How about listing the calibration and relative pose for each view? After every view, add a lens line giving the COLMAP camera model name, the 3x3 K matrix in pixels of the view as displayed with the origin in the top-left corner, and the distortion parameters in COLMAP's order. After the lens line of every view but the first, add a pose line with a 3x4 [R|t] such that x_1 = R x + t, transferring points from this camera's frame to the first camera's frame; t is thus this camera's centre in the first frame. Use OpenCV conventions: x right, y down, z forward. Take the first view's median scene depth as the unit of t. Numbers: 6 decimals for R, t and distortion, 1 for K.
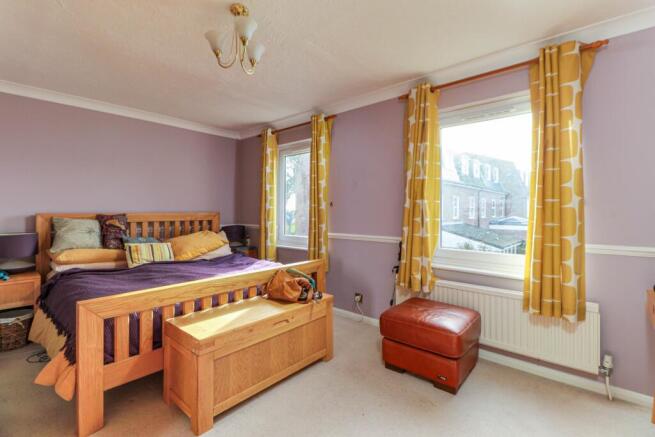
lens RADIAL K [[306.4, 0, 324.5], [0, 306.4, 215.2], [0, 0, 1]] dist [-0.025406, -0.000644]
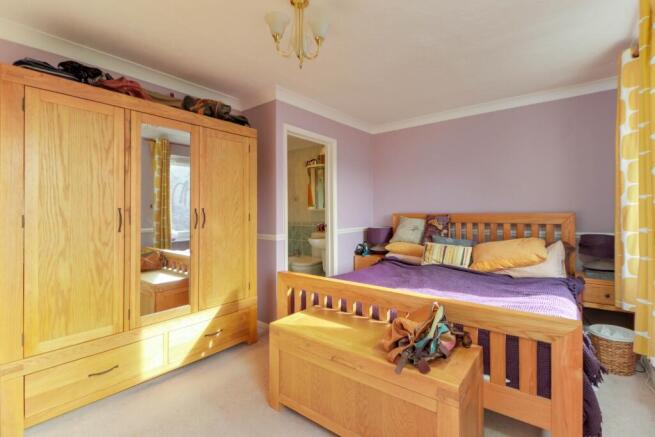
lens RADIAL K [[306.4, 0, 324.4], [0, 306.4, 212.7], [0, 0, 1]] dist [-0.025406, -0.000644]
pose [[0.012839, 0.003714, -0.999911, 0.360515], [-0.007705, 0.999964, 0.003615, -0.009208], [0.999888, 0.007658, 0.012868, 0.561349]]
